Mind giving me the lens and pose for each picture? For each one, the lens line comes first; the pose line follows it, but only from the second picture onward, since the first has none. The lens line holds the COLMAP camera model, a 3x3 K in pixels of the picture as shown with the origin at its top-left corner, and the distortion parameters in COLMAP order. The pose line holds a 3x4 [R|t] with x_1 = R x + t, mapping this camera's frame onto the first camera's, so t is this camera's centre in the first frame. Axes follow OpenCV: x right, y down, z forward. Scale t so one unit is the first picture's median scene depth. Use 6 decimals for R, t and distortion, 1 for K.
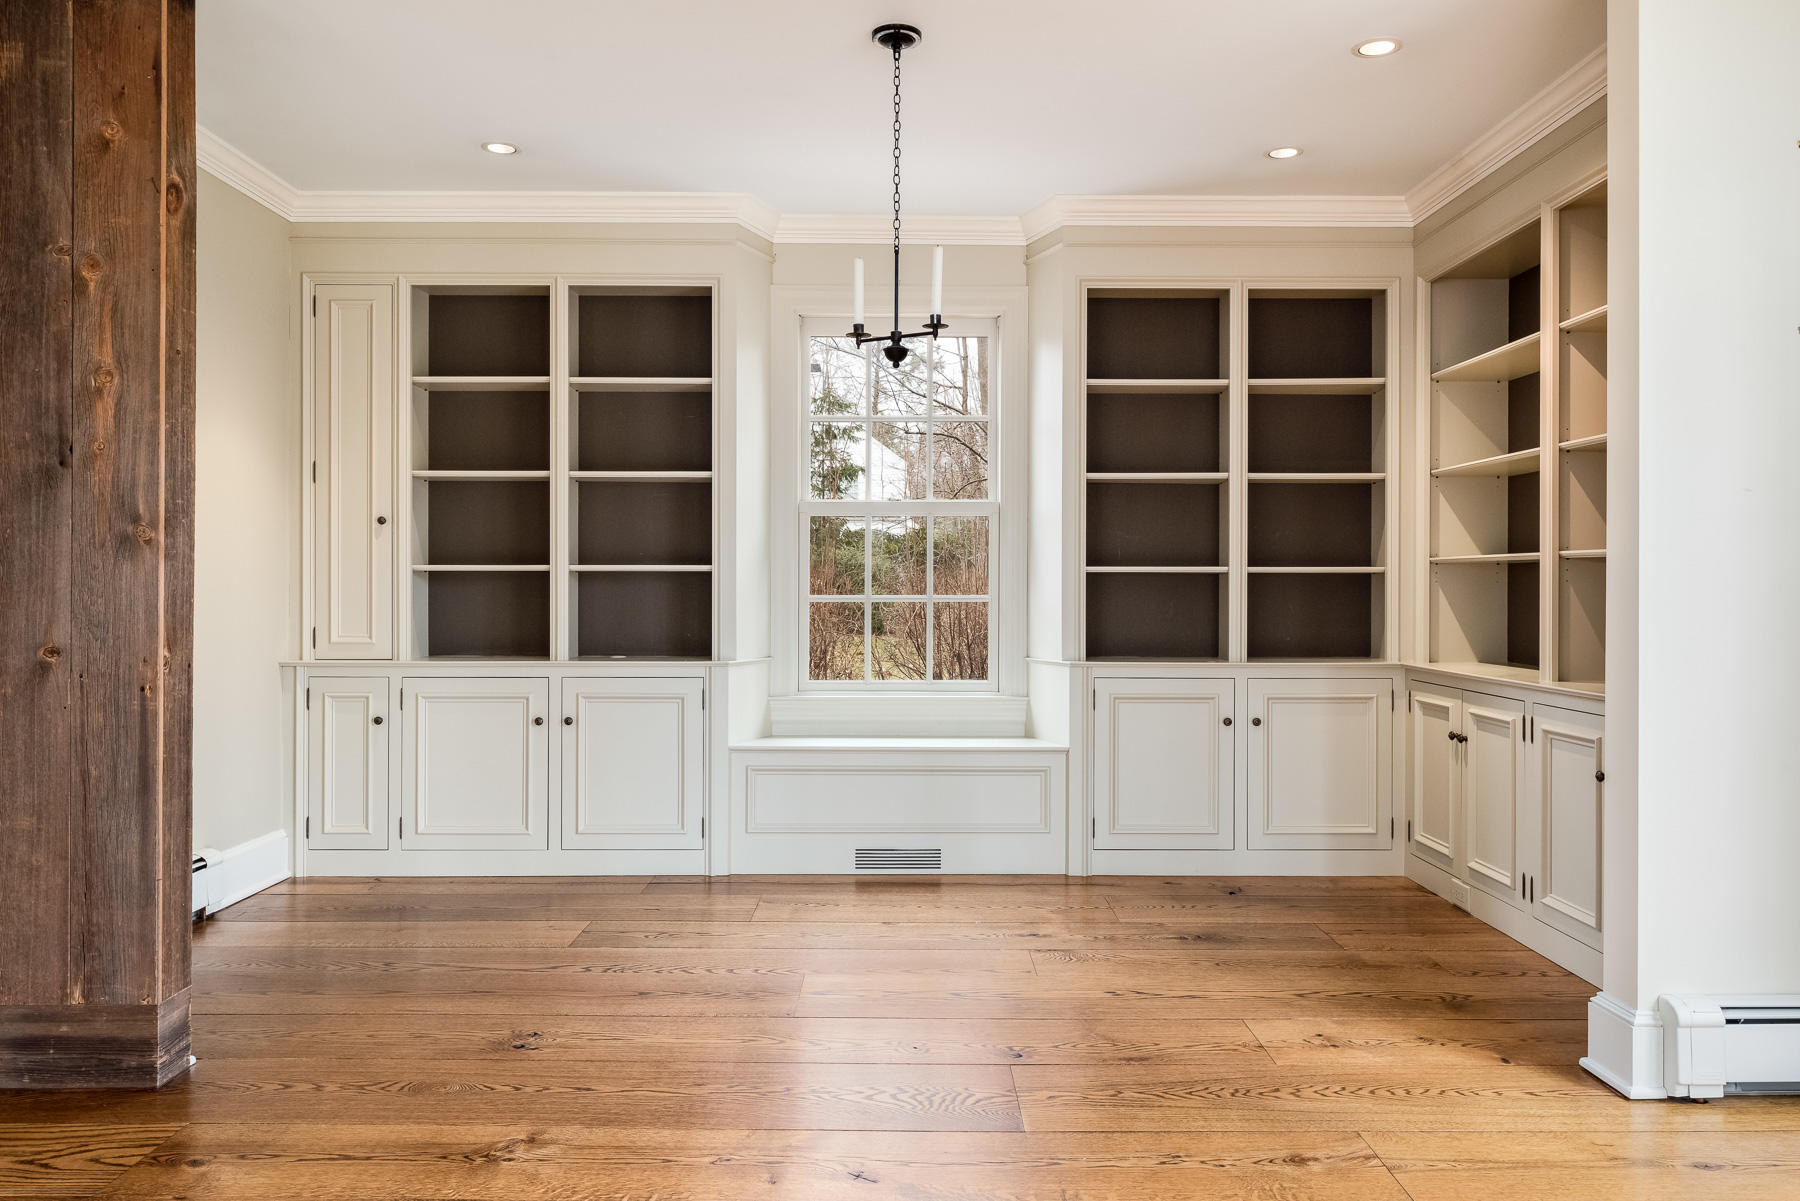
lens RADIAL K [[1224.7, 0, 901.7], [0, 1224.7, 593.4], [0, 0, 1]] dist [-0.004843, -0.000225]
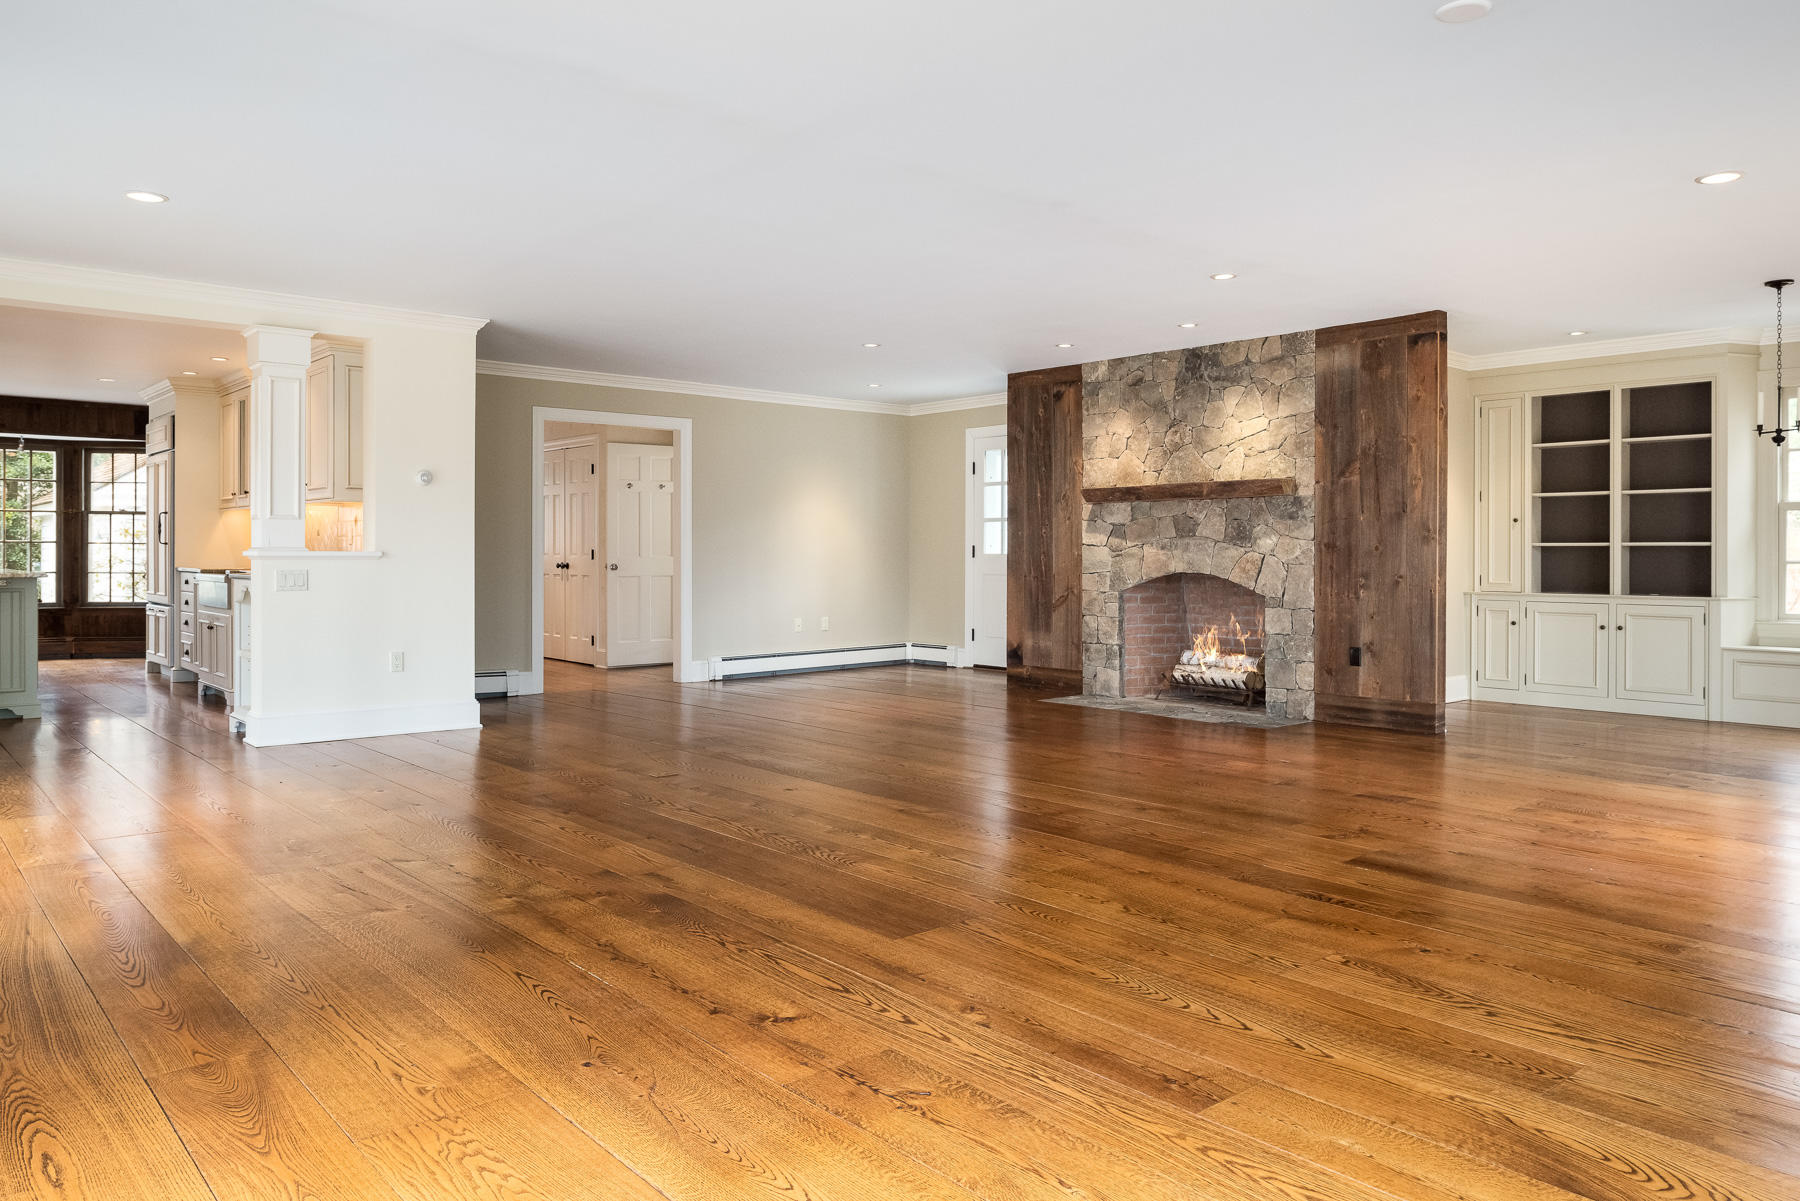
lens RADIAL K [[1224.7, 0, 919.5], [0, 1224.7, 554.2], [0, 0, 1]] dist [-0.004843, -0.000225]
pose [[0.661719, -0.000055, -0.749752, 0.403659], [-0.004909, 0.999978, -0.004406, 0.007126], [0.749736, 0.006596, 0.661704, -0.991818]]
